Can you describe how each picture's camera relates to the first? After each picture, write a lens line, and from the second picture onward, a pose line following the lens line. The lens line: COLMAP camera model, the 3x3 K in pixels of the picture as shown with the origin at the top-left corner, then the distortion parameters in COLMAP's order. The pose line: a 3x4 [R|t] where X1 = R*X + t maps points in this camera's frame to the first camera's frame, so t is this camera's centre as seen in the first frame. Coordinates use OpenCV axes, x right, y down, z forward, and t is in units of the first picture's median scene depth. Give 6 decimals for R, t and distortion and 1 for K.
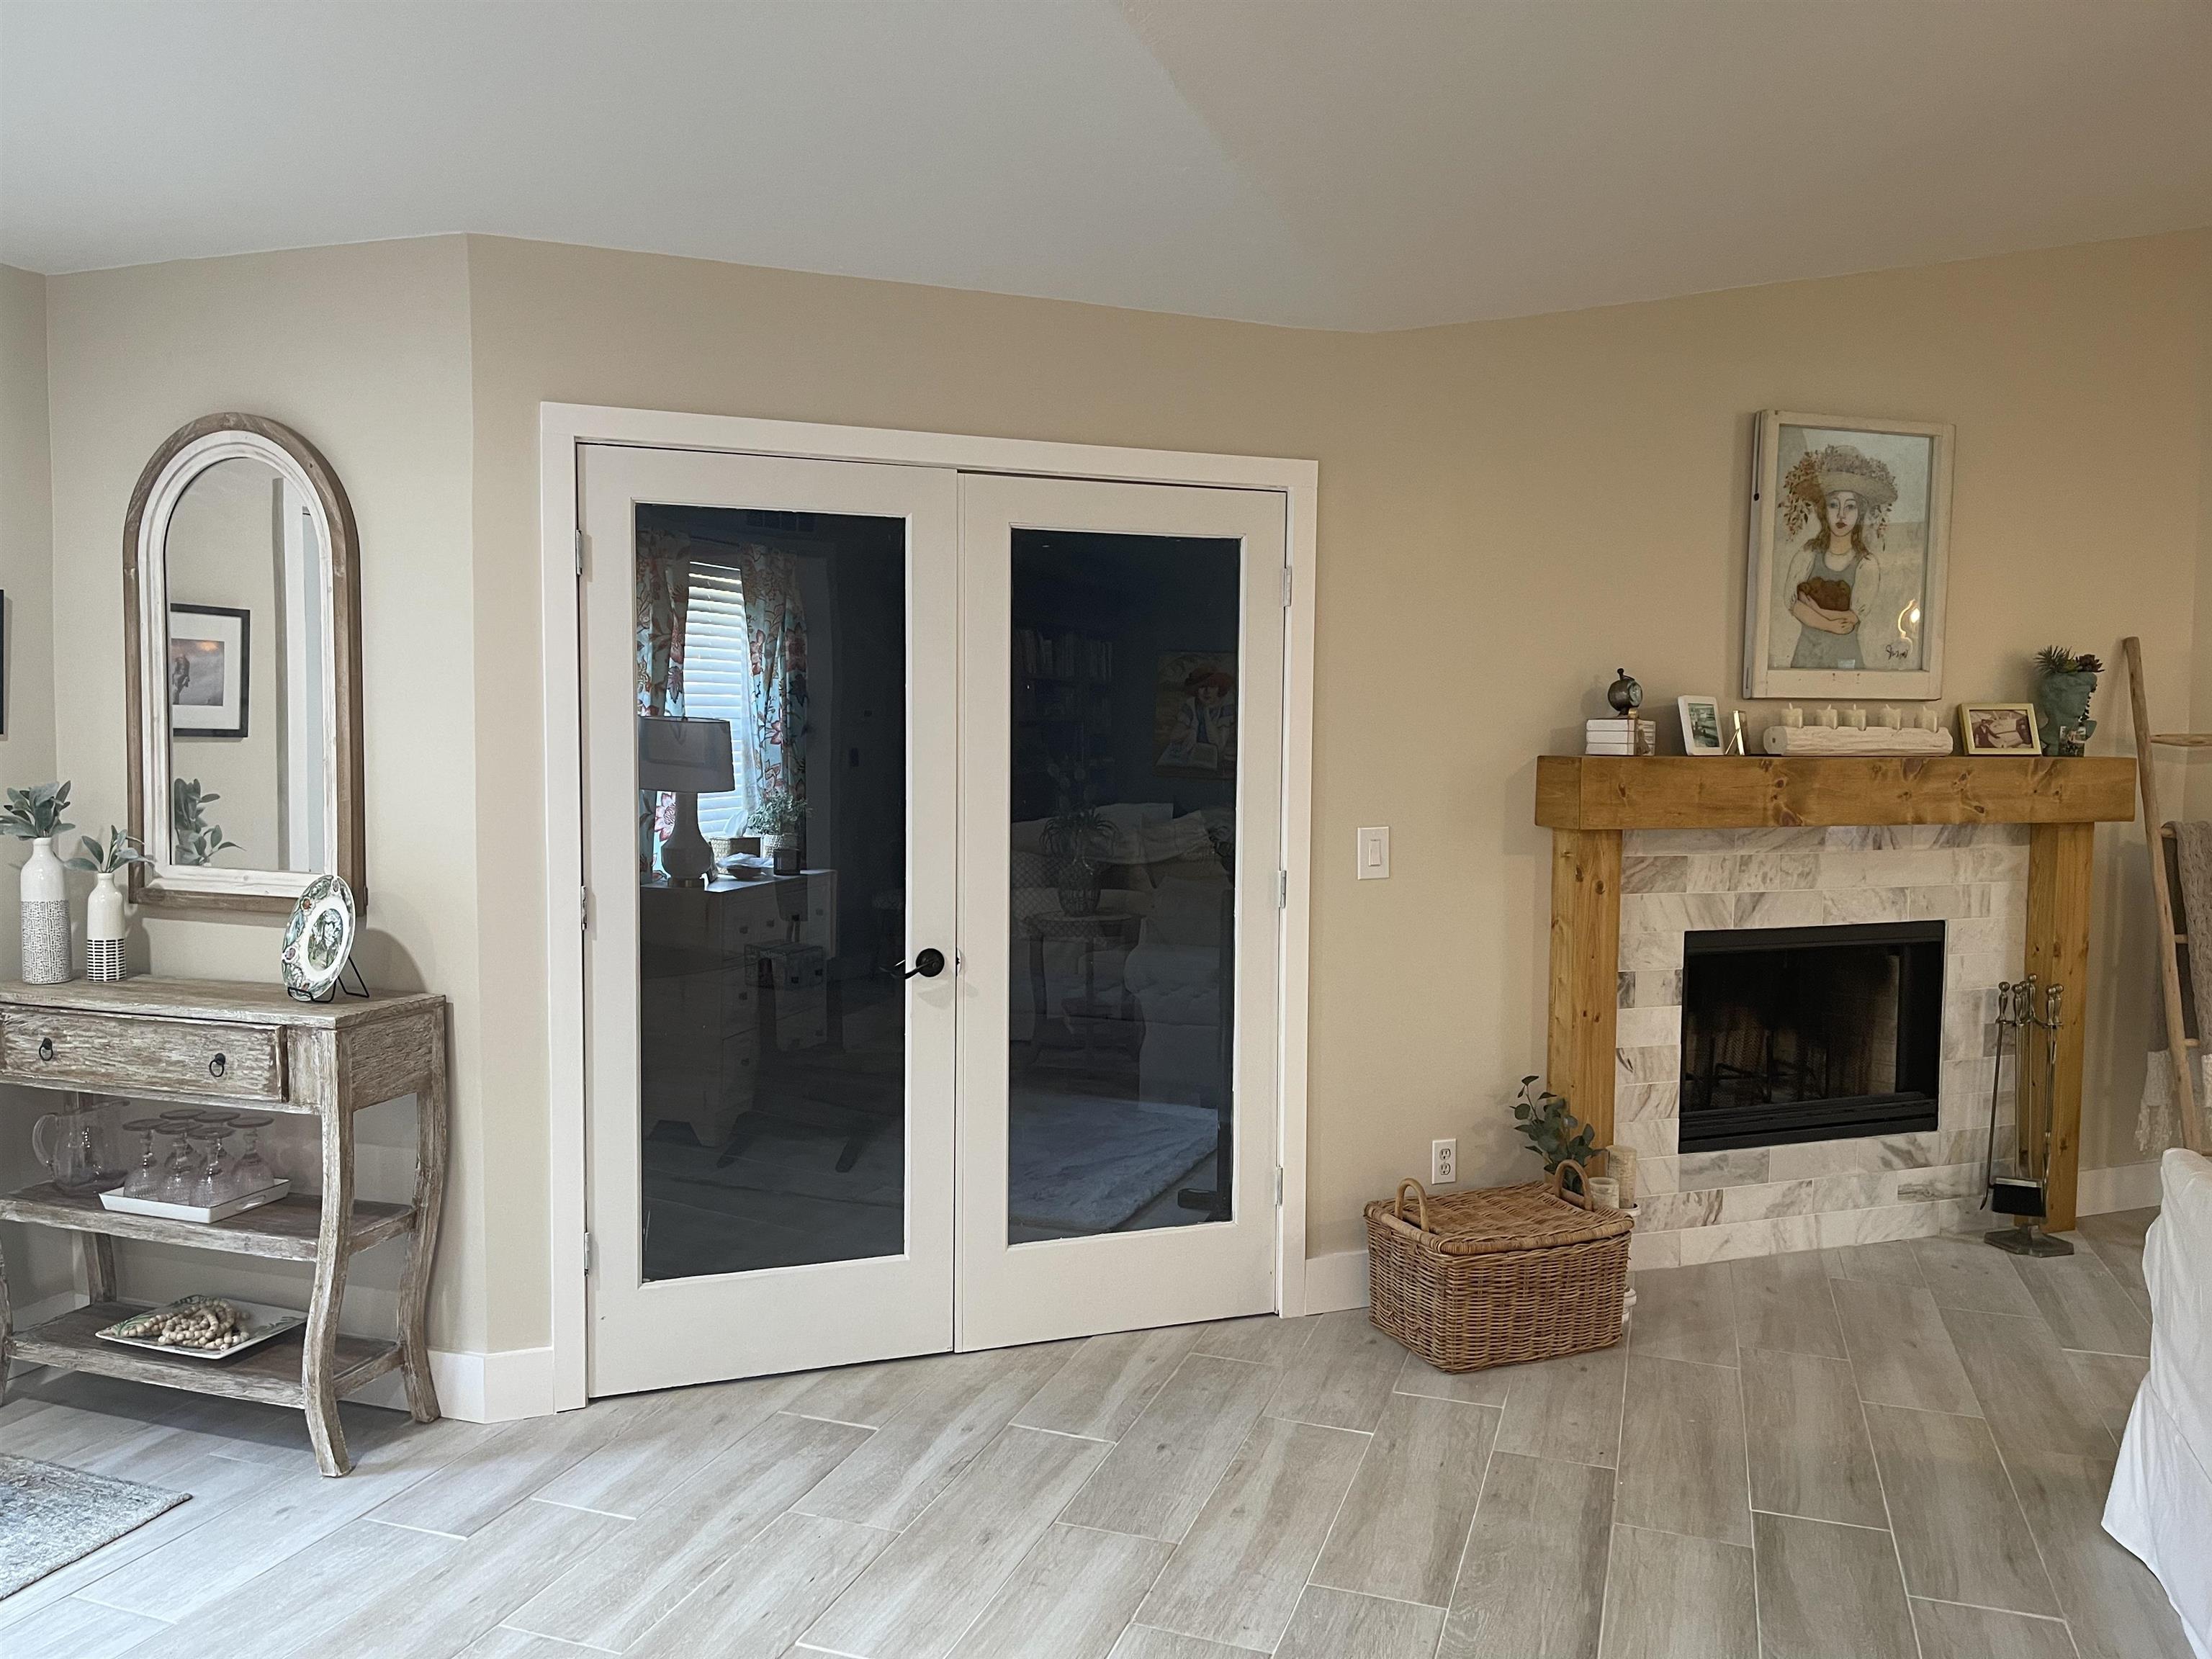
lens RADIAL K [[1579.3, 0, 1094.7], [0, 1579.3, 832.1], [0, 0, 1]] dist [-0.014907, -0.019637]
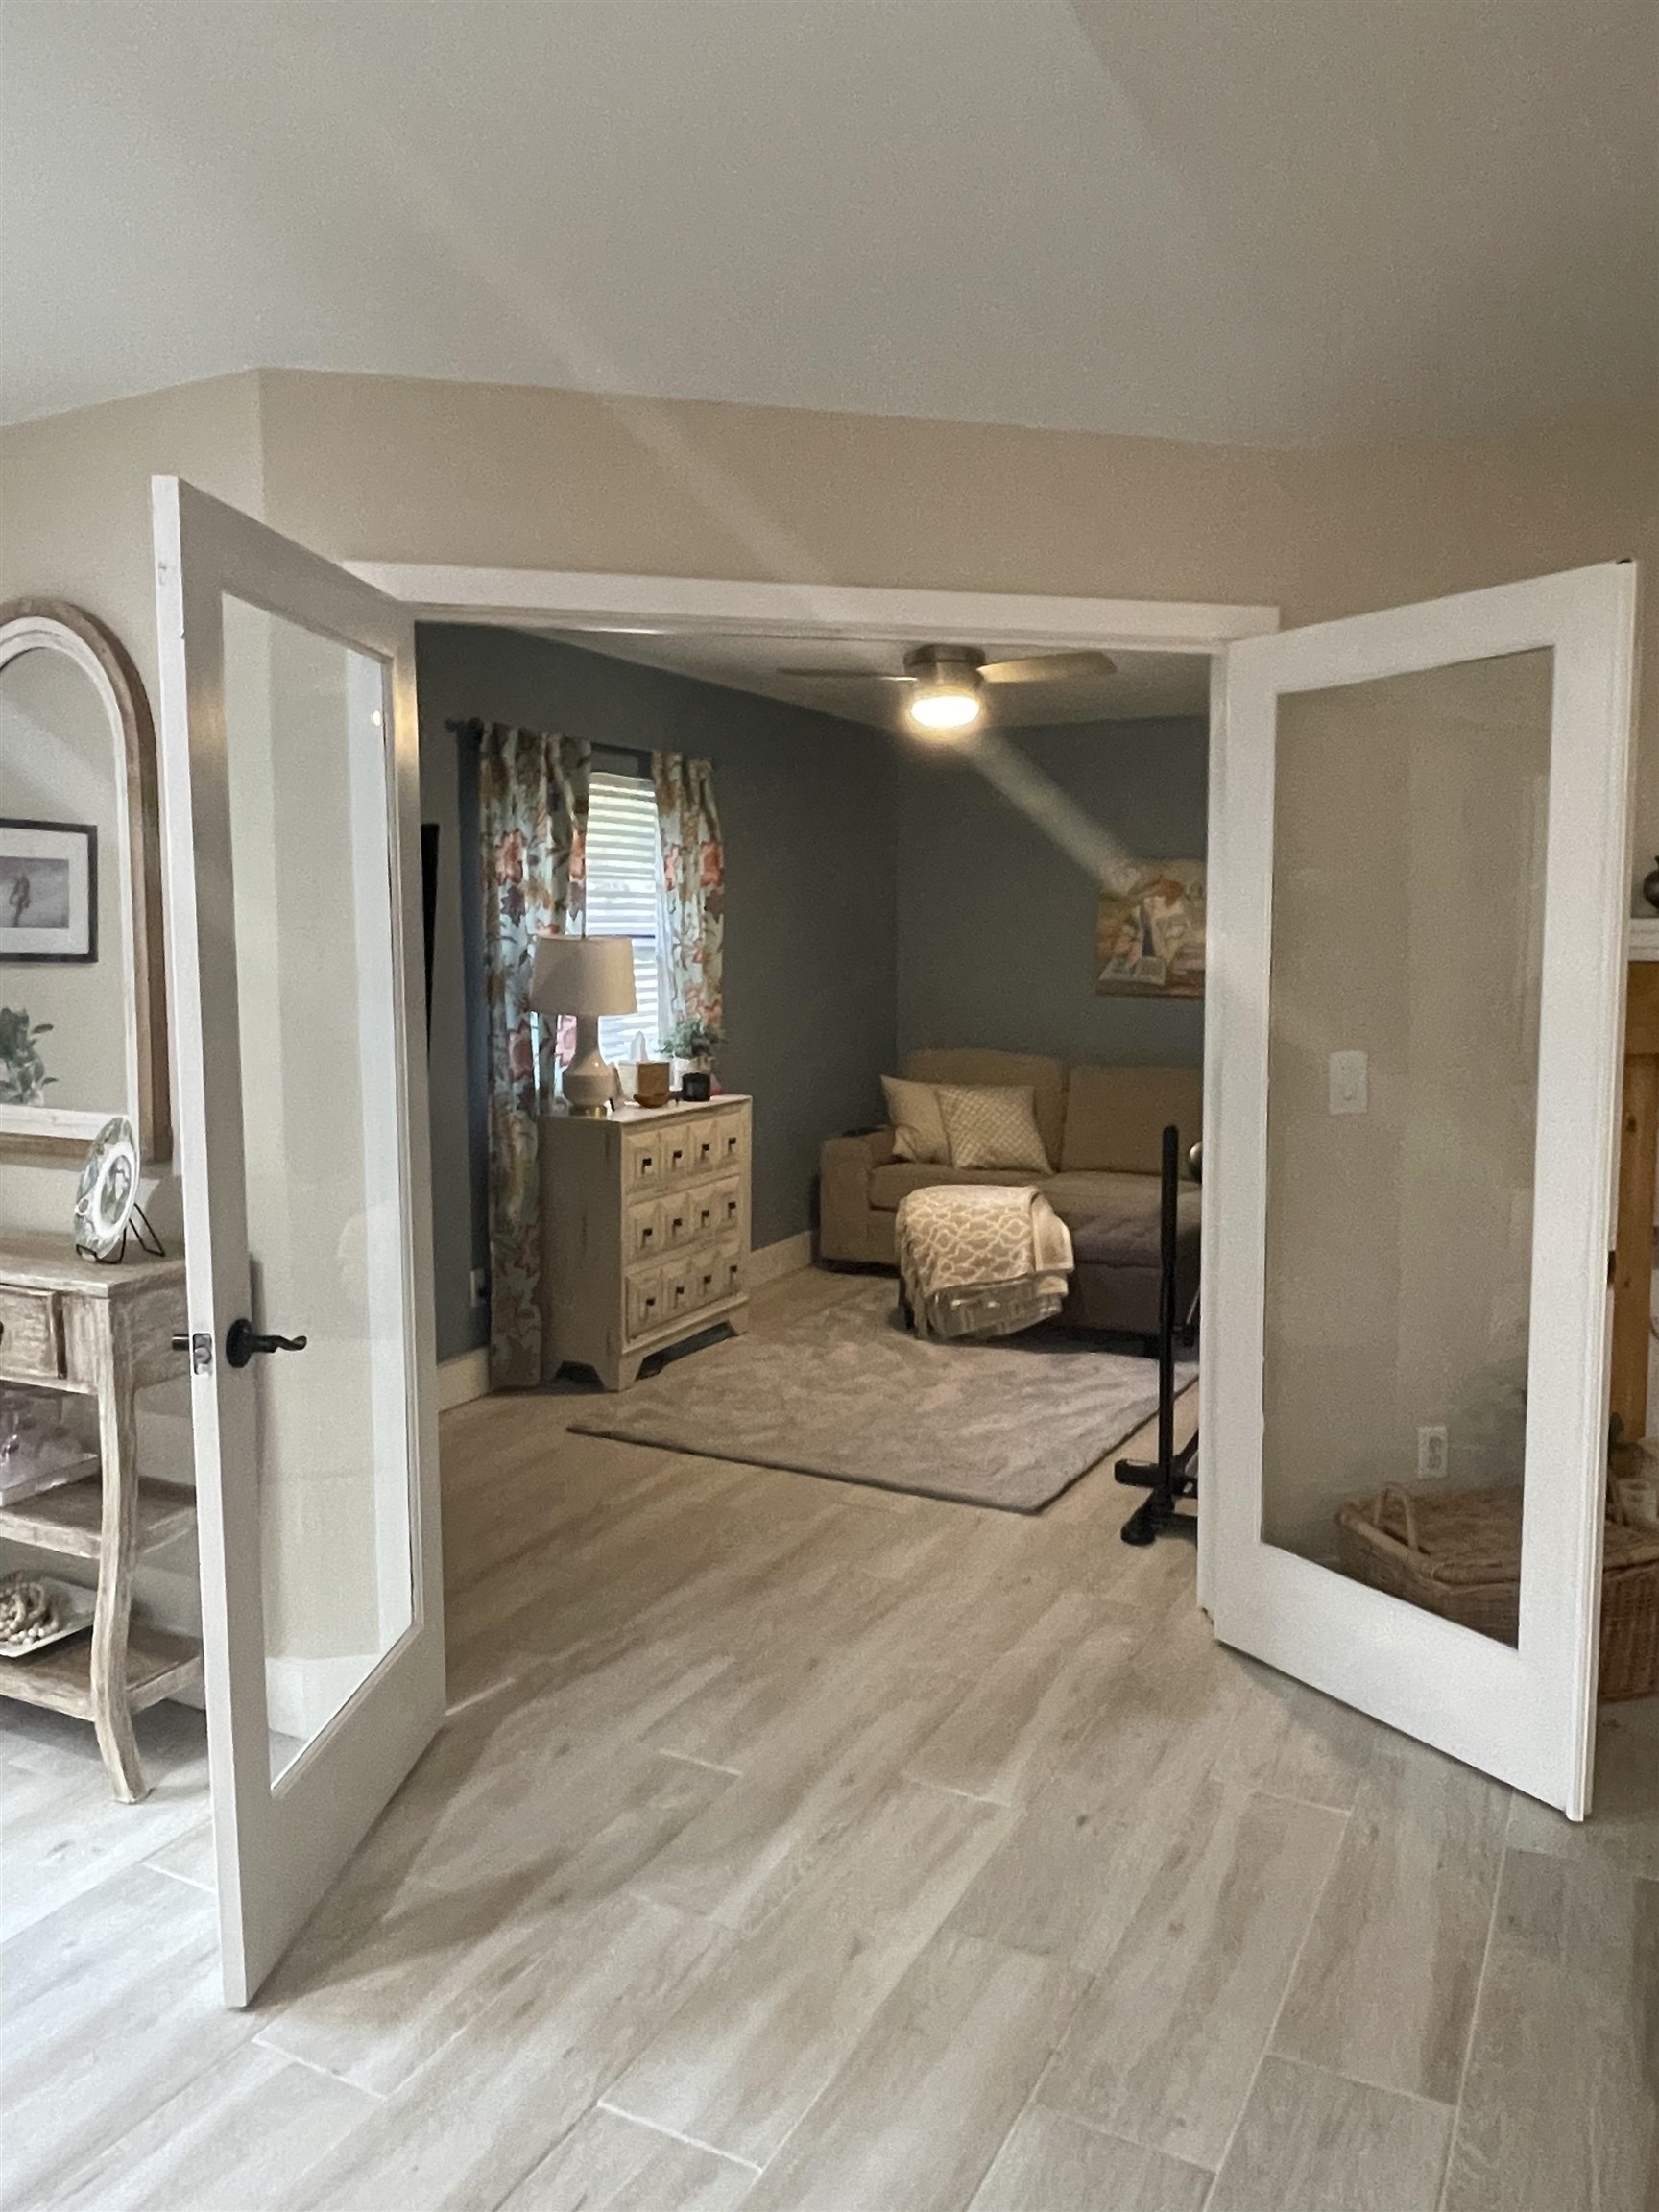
lens RADIAL K [[1579.3, 0, 836.0], [0, 1579.3, 1089.3], [0, 0, 1]] dist [-0.014907, -0.019637]
pose [[0.991499, -0.002592, -0.130090, 0.023095], [0.005859, 0.999677, 0.024740, -0.007430], [0.129984, -0.025292, 0.991193, 0.187456]]
